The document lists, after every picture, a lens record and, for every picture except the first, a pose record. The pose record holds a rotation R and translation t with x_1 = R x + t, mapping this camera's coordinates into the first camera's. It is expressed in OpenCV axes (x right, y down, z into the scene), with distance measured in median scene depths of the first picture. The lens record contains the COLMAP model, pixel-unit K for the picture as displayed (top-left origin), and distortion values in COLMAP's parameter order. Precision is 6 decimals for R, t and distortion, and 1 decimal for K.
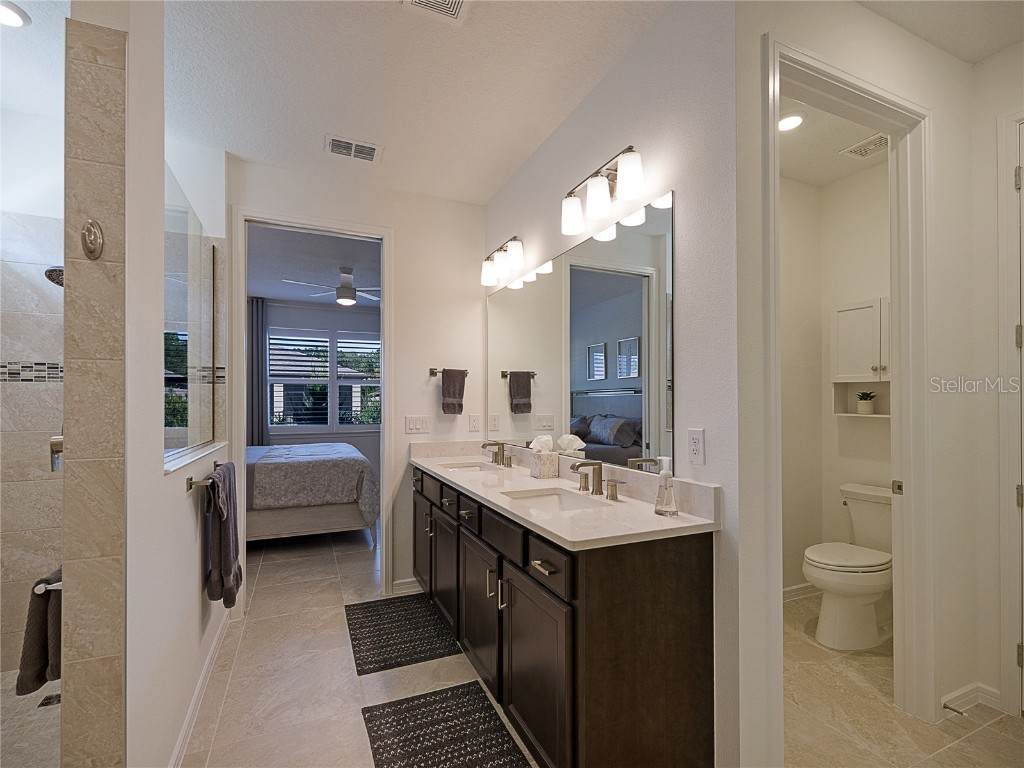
lens RADIAL K [[474.5, 0, 506.9], [0, 474.5, 405.4], [0, 0, 1]] dist [0.000443, -0.000236]
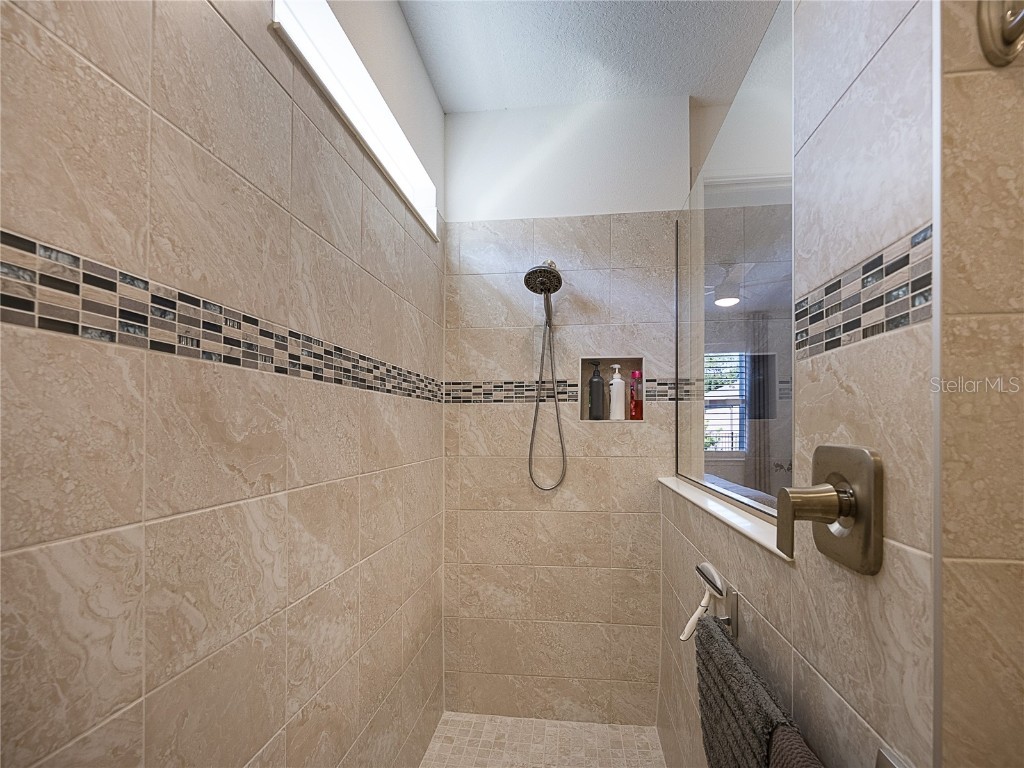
lens RADIAL K [[485.0, 0, 512.7], [0, 485.0, 430.6], [0, 0, 1]] dist [0.001132, -0.000074]
pose [[0.854607, 0.003563, -0.519263, -0.504177], [-0.002155, 0.999992, 0.003315, 0.001209], [0.519271, -0.001714, 0.854608, 0.214793]]
